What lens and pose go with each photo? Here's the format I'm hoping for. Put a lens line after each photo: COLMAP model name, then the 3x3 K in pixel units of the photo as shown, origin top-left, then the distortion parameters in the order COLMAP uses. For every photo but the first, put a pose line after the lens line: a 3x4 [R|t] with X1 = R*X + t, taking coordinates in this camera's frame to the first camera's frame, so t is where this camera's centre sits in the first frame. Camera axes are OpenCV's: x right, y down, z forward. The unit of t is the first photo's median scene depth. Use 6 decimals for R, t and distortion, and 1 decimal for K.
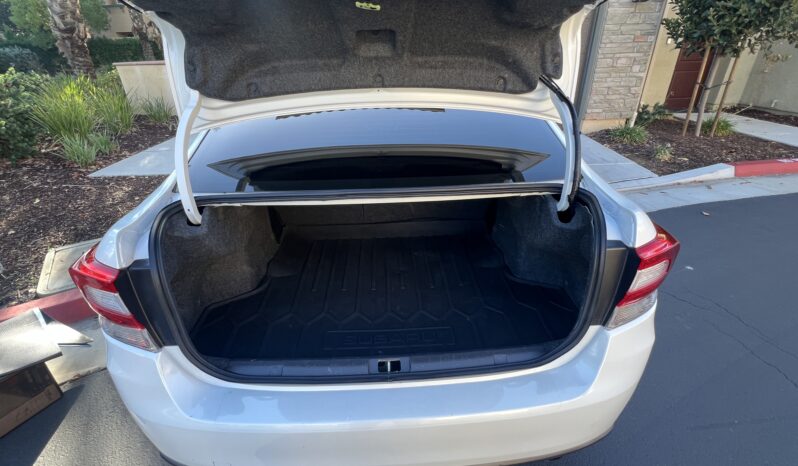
lens RADIAL K [[356.8, 0, 394.2], [0, 356.8, 235.2], [0, 0, 1]] dist [-0.001242, 0.000421]
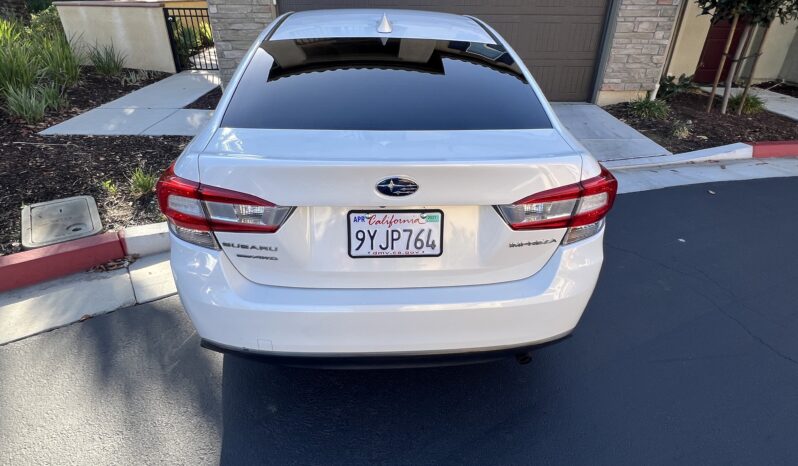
lens RADIAL K [[435.9, 0, 383.5], [0, 435.9, 238.1], [0, 0, 1]] dist [-0.000232, -0.000989]
pose [[0.999365, 0.032038, 0.015598, -0.020301], [-0.032453, 0.999104, 0.027153, 0.047374], [-0.014714, -0.027642, 0.999510, -0.130300]]
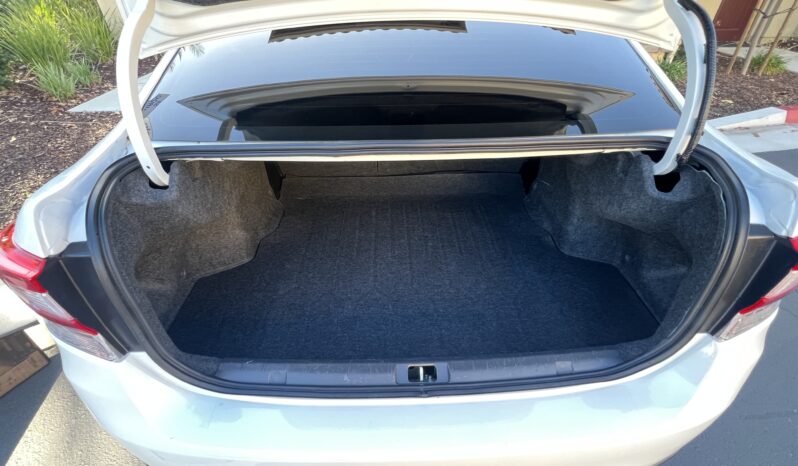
lens RADIAL K [[356.8, 0, 396.2], [0, 356.8, 237.7], [0, 0, 1]] dist [-0.001242, 0.000421]
pose [[0.999880, 0.015446, -0.000997, -0.017660], [-0.015067, 0.986055, 0.165734, -0.013706], [0.003543, -0.165699, 0.986170, 0.064826]]
